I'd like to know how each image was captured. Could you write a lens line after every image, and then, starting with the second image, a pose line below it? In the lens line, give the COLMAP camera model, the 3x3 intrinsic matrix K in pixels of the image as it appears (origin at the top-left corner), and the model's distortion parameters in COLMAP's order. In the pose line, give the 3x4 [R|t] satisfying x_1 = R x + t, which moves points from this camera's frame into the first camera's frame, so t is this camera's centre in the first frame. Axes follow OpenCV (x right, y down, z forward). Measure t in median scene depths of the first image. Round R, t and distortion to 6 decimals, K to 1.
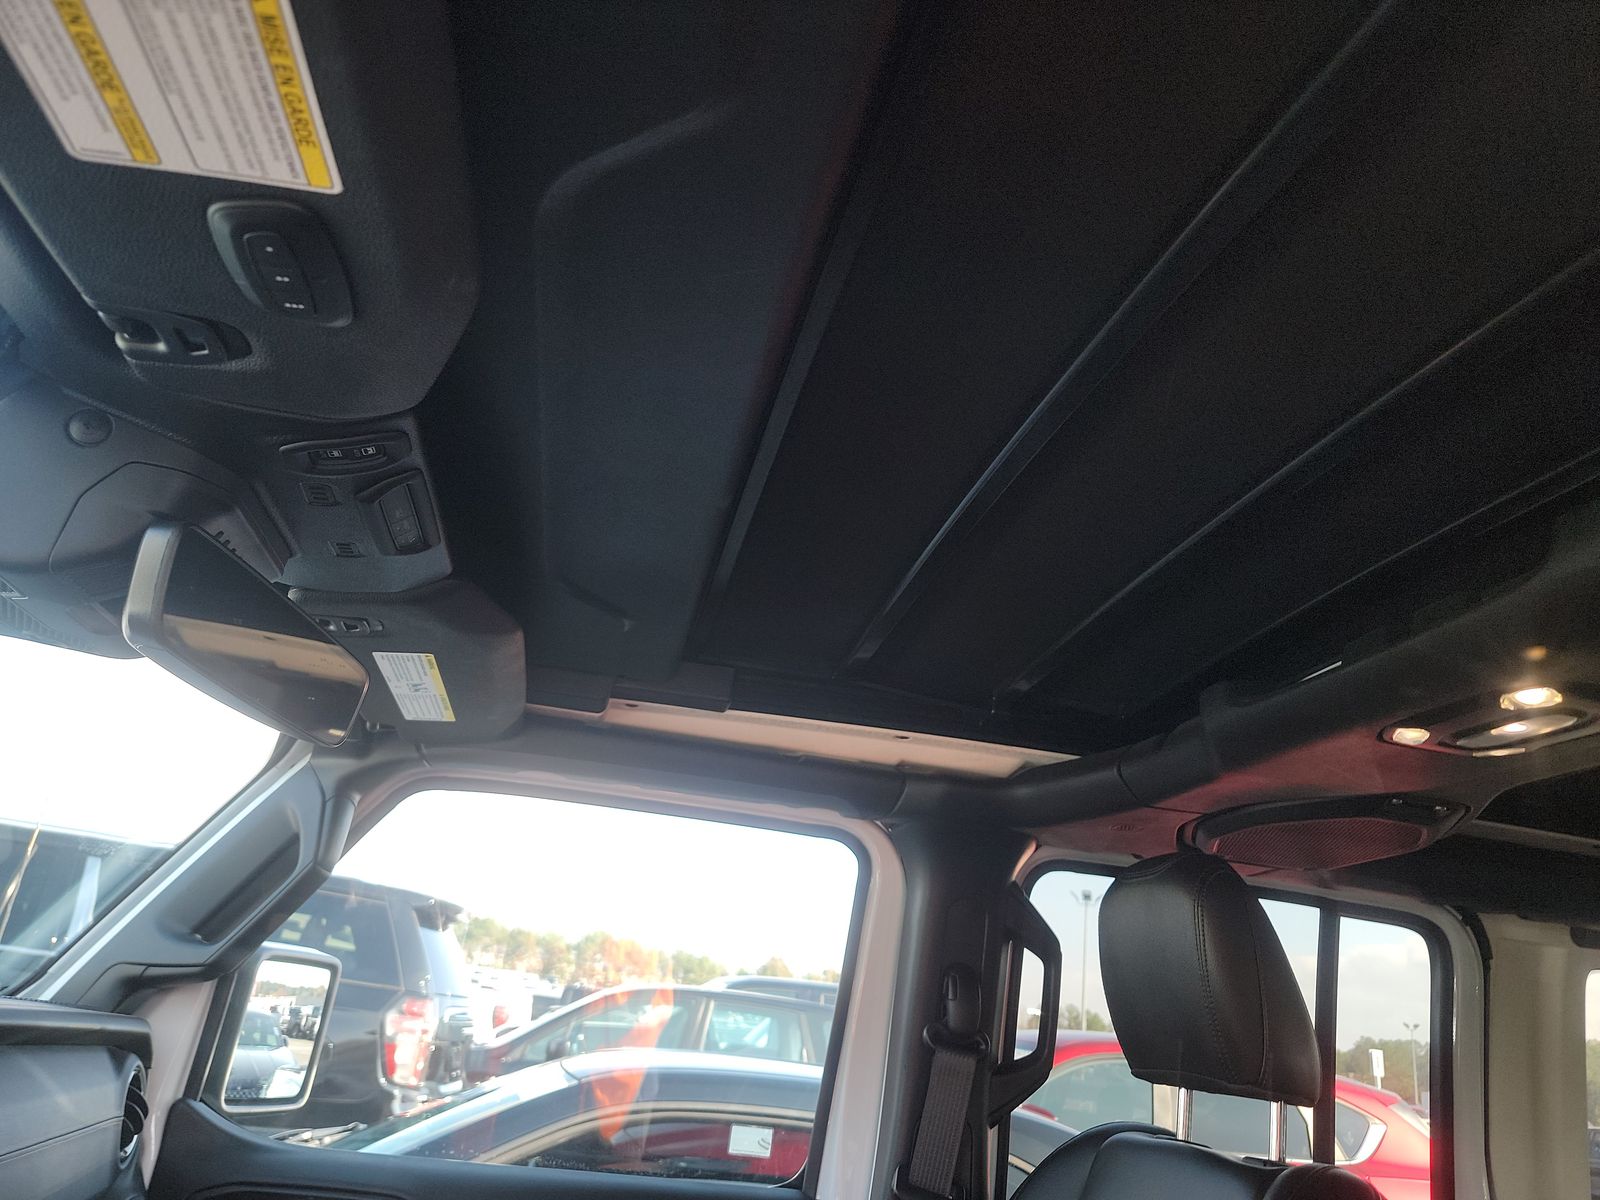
lens RADIAL K [[1092.3, 0, 800.0], [0, 1092.3, 600.0], [0, 0, 1]] dist [0.006502, -0.032558]
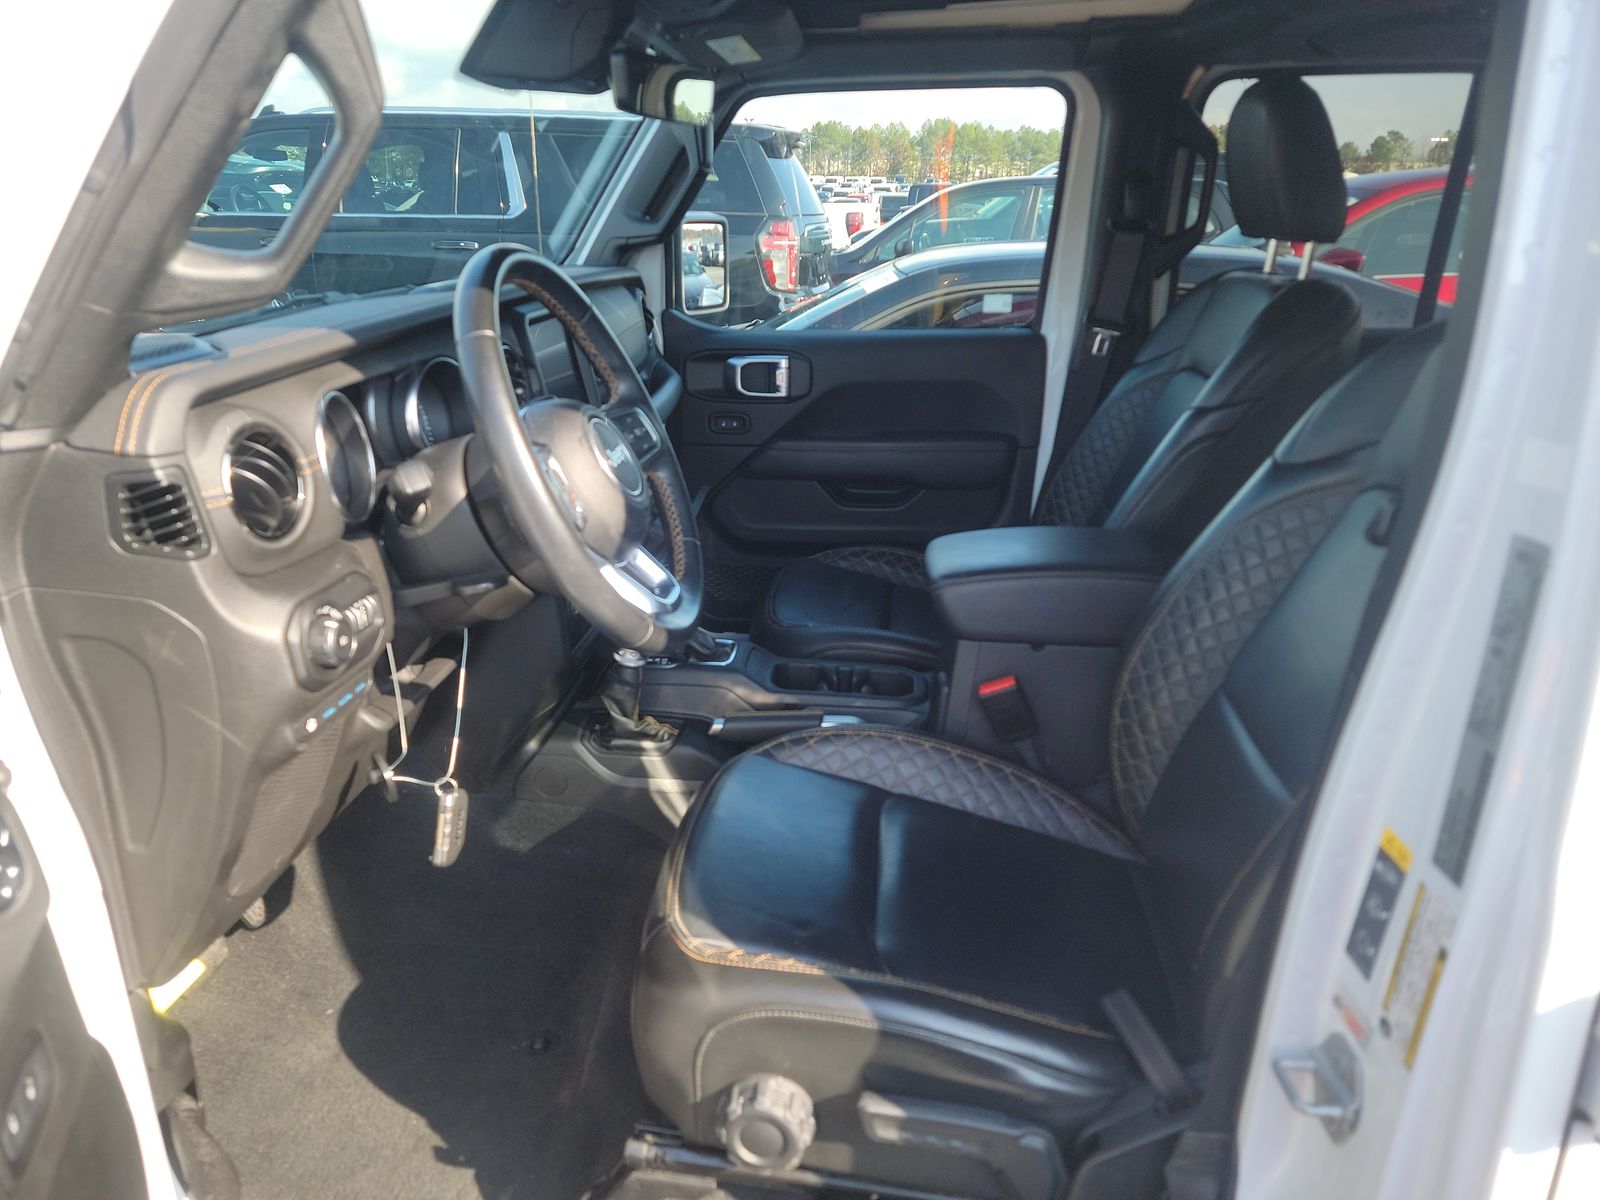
lens RADIAL K [[1111.4, 0, 800.0], [0, 1111.4, 600.0], [0, 0, 1]] dist [0.086281, -0.000628]
pose [[0.949231, 0.000206, -0.314581, 0.061039], [0.203320, 0.762665, 0.614006, -0.072531], [0.240047, -0.646793, 0.723903, -0.163599]]
